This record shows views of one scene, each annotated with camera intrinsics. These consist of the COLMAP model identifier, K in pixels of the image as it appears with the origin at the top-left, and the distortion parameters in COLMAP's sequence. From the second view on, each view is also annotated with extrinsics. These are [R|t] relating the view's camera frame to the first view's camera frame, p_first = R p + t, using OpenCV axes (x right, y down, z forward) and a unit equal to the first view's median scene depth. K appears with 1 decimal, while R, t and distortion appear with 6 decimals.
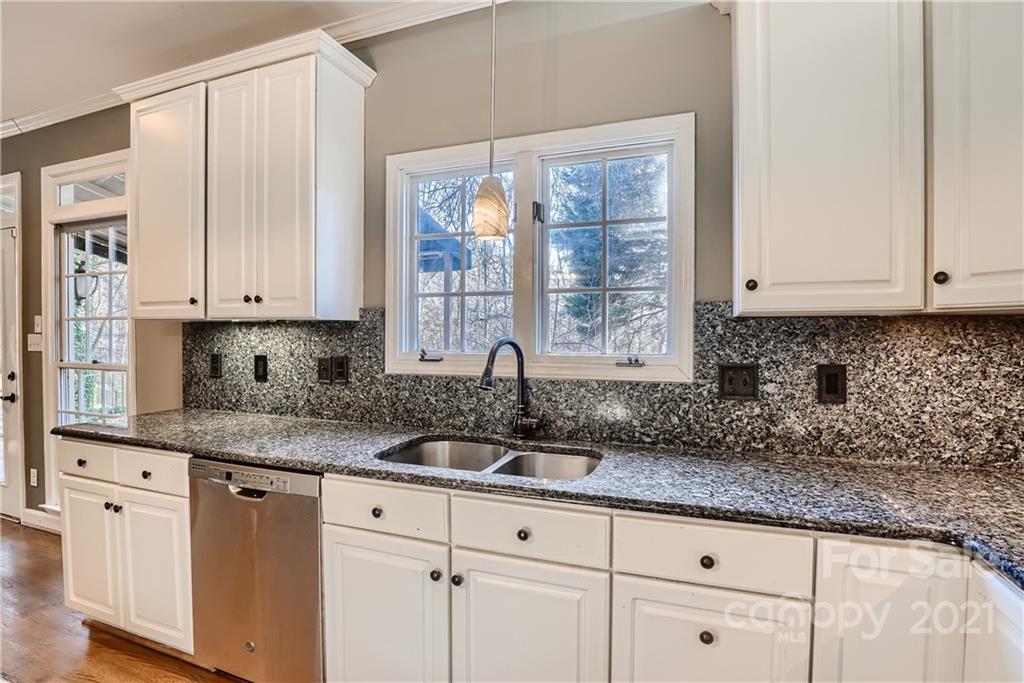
lens RADIAL K [[502.7, 0, 511.4], [0, 502.7, 346.5], [0, 0, 1]] dist [-0.041108, 0.009103]
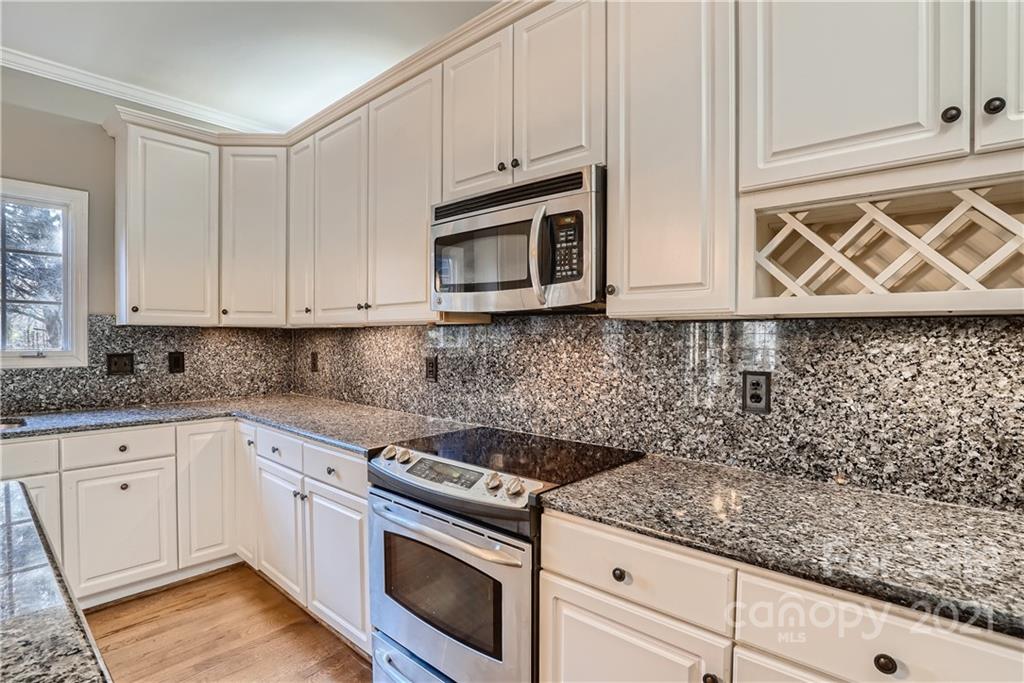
lens RADIAL K [[502.7, 0, 506.0], [0, 502.7, 347.5], [0, 0, 1]] dist [-0.041108, 0.009103]
pose [[0.370660, -0.014307, 0.928658, -0.571456], [0.014856, 0.999845, 0.009475, 0.018472], [-0.928650, 0.010284, 0.370815, -0.776641]]
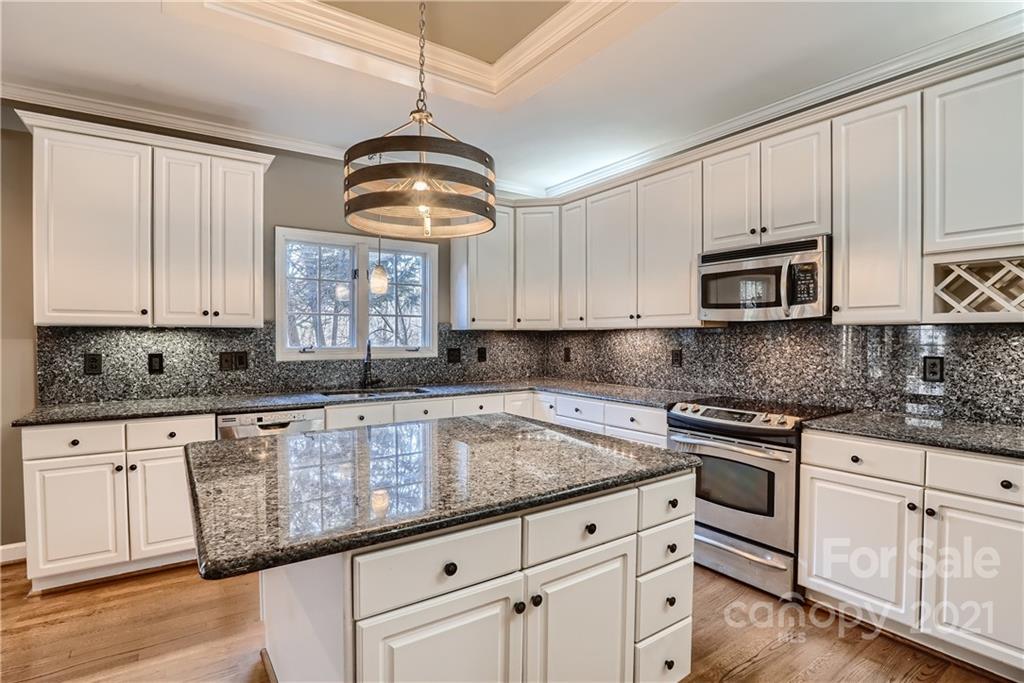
lens RADIAL K [[502.7, 0, 507.9], [0, 502.7, 347.5], [0, 0, 1]] dist [-0.041108, 0.009103]
pose [[0.574242, -0.019045, 0.818464, -1.430317], [0.020139, 0.999755, 0.009134, 0.012331], [-0.818438, 0.011238, 0.574485, -0.670679]]
